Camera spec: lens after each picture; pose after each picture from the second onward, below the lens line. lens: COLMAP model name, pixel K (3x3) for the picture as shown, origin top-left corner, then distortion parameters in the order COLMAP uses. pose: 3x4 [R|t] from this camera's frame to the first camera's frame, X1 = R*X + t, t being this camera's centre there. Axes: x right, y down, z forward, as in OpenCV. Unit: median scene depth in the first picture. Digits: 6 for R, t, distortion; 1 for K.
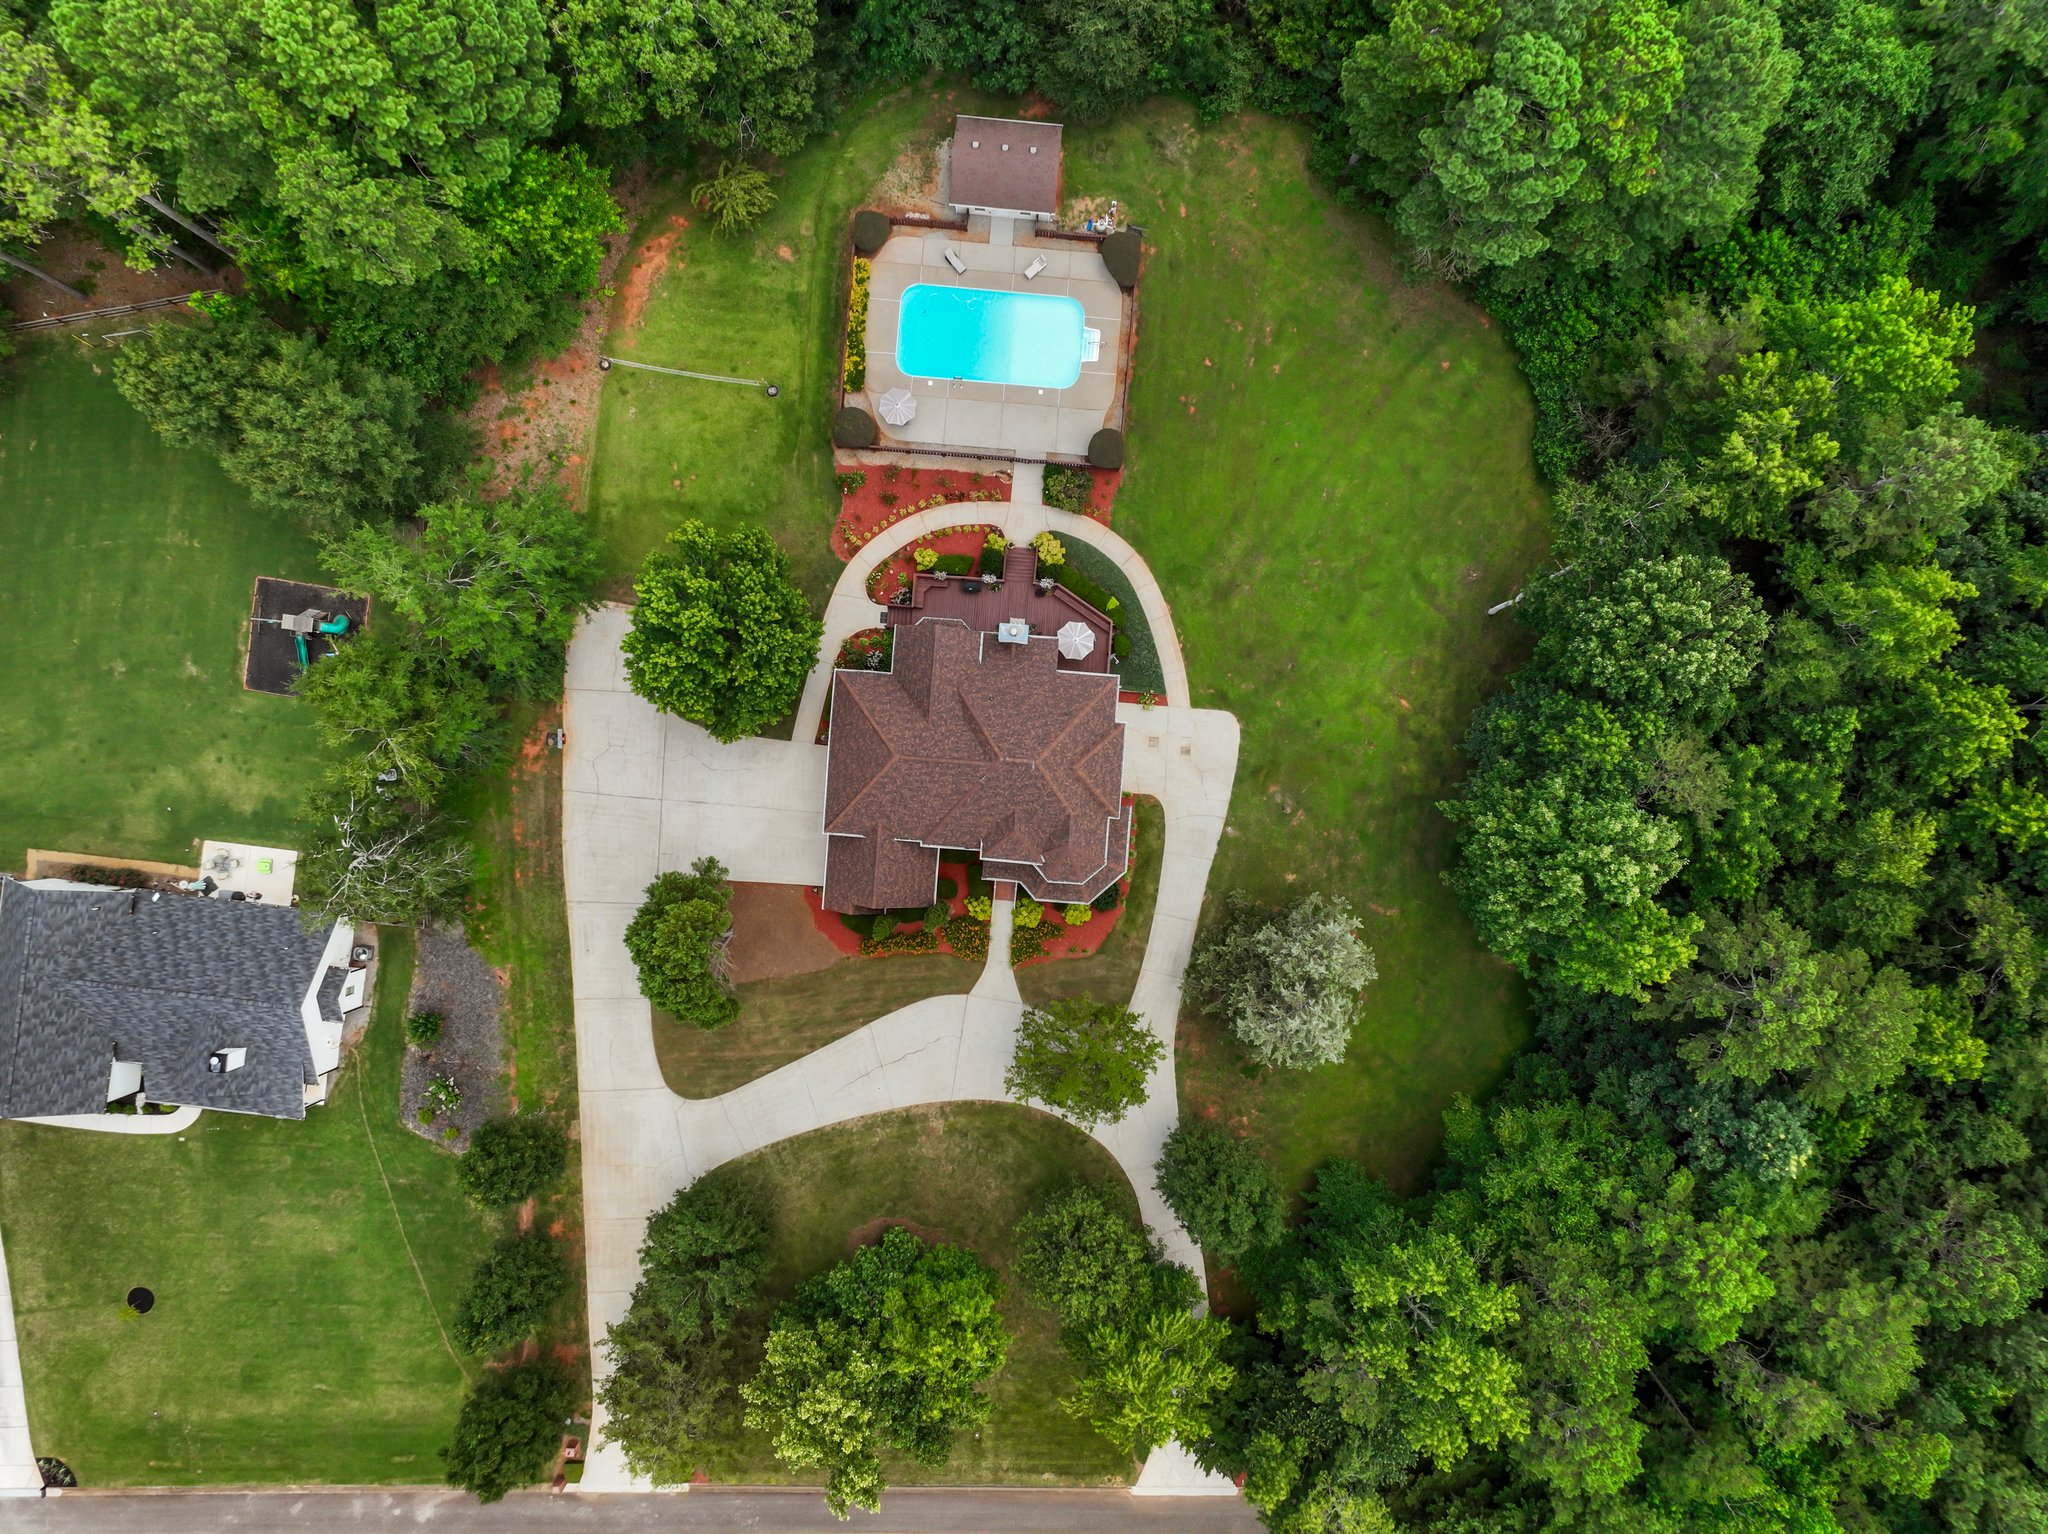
lens RADIAL K [[1449.8, 0, 1023.6], [0, 1449.8, 762.9], [0, 0, 1]] dist [-0.012195, 0.028543]
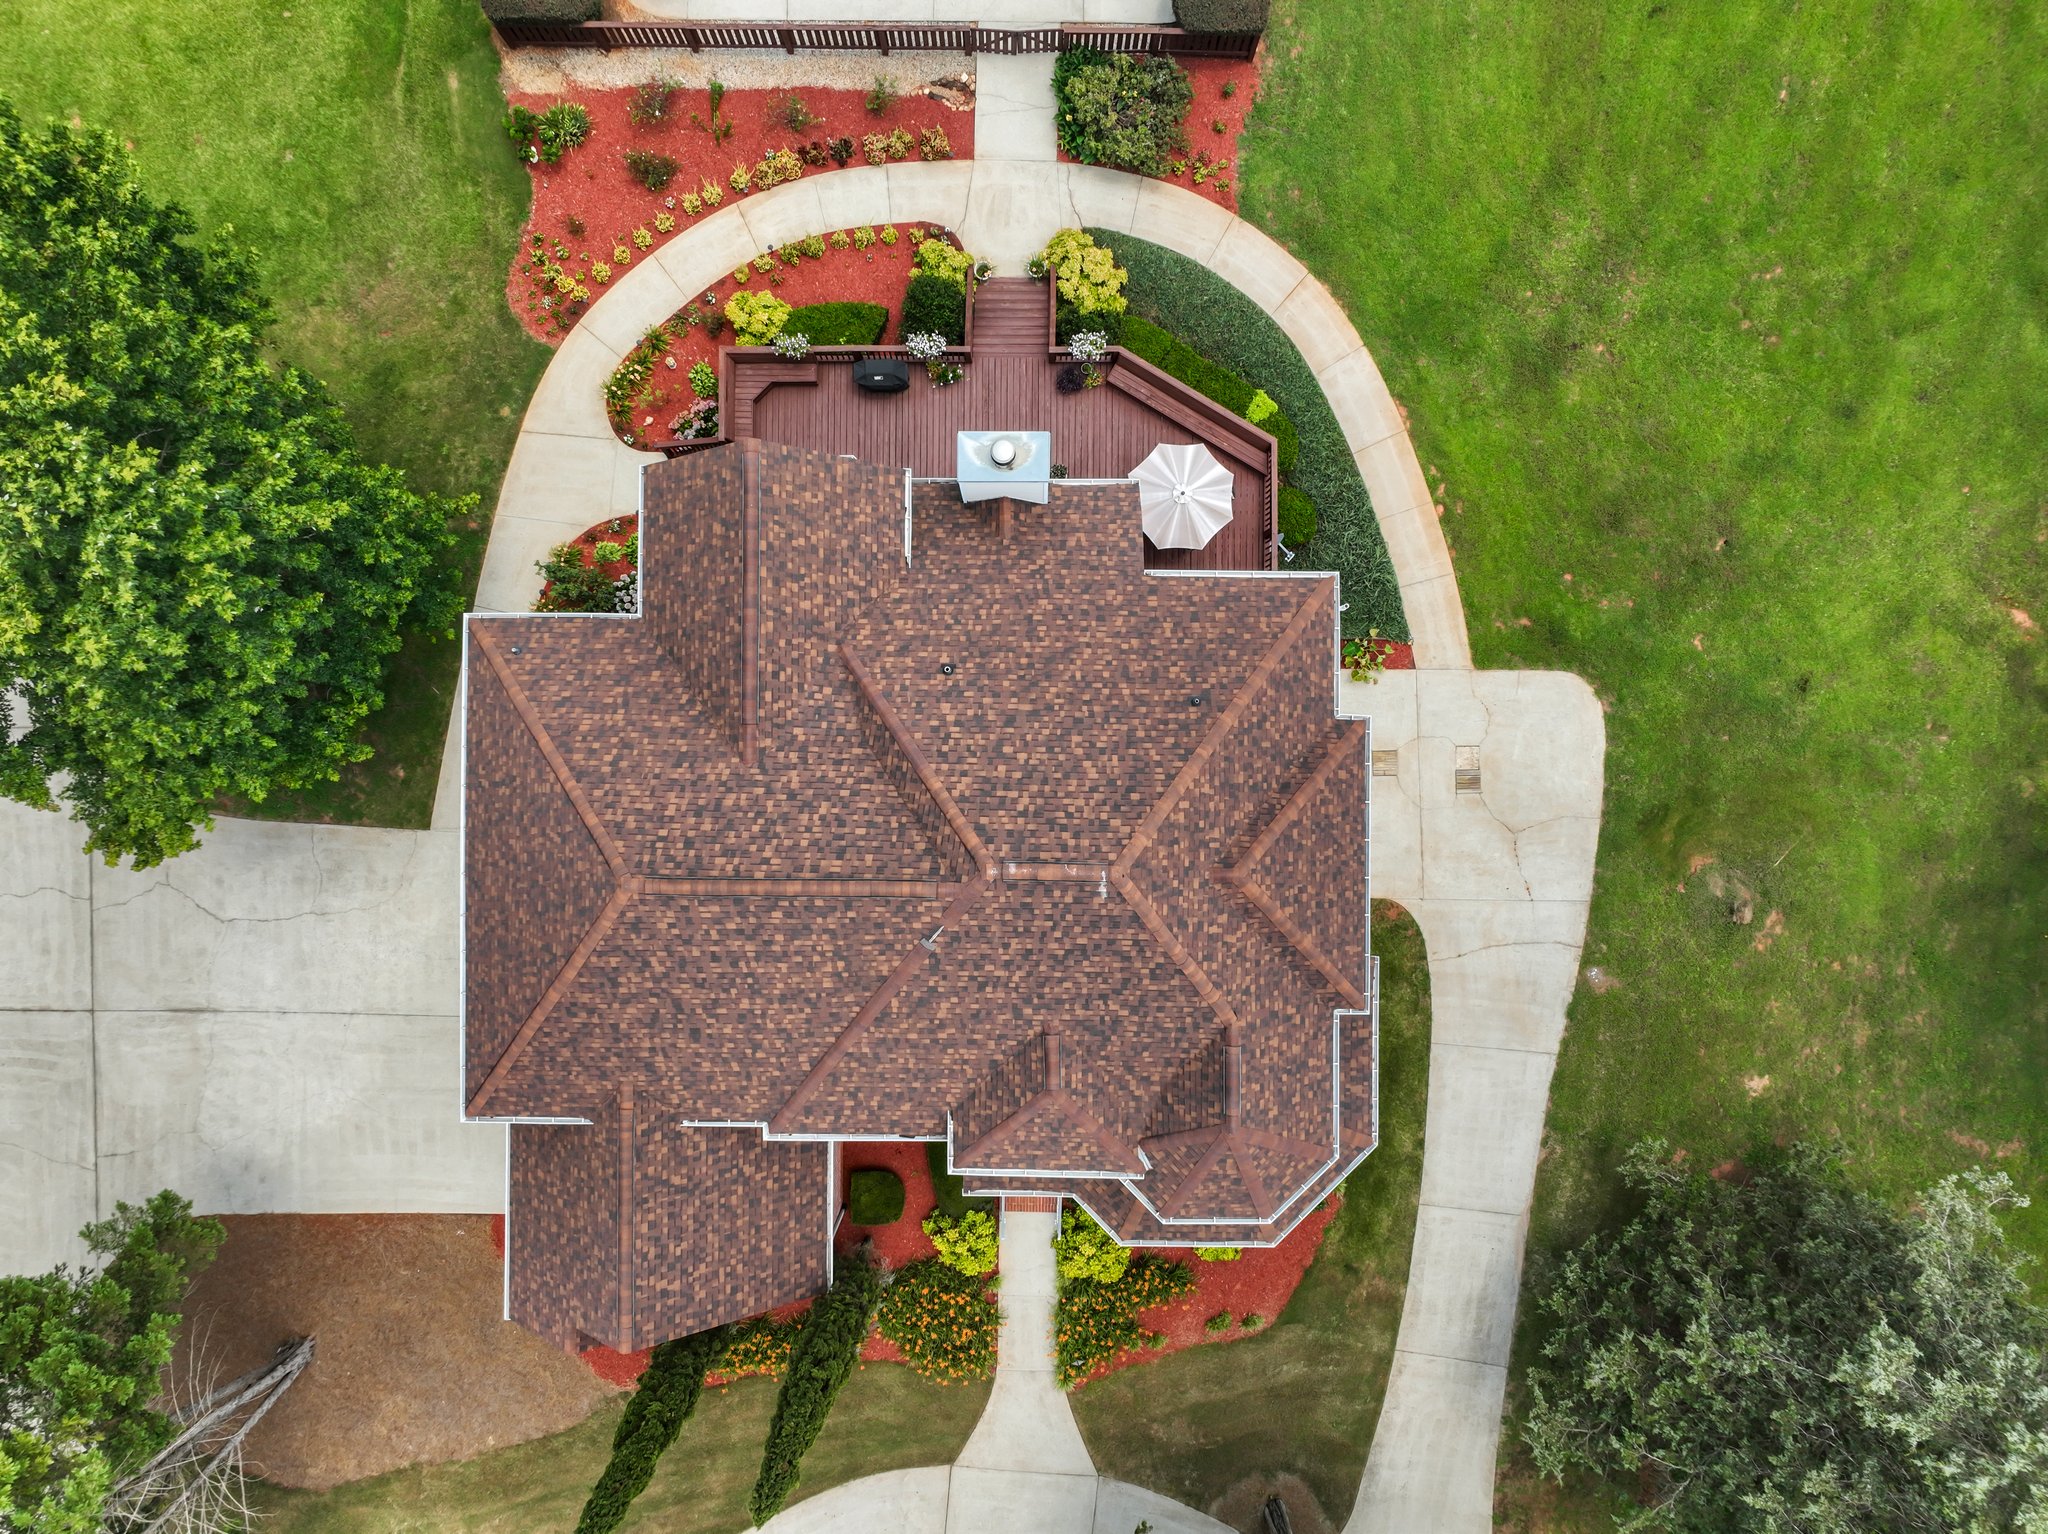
lens RADIAL K [[1449.8, 0, 1021.5], [0, 1449.8, 771.7], [0, 0, 1]] dist [-0.012195, 0.028543]
pose [[0.997574, -0.069215, -0.007500, -0.004895], [0.069208, 0.997602, -0.001164, -0.018761], [0.007562, 0.000642, 0.999971, 0.622322]]
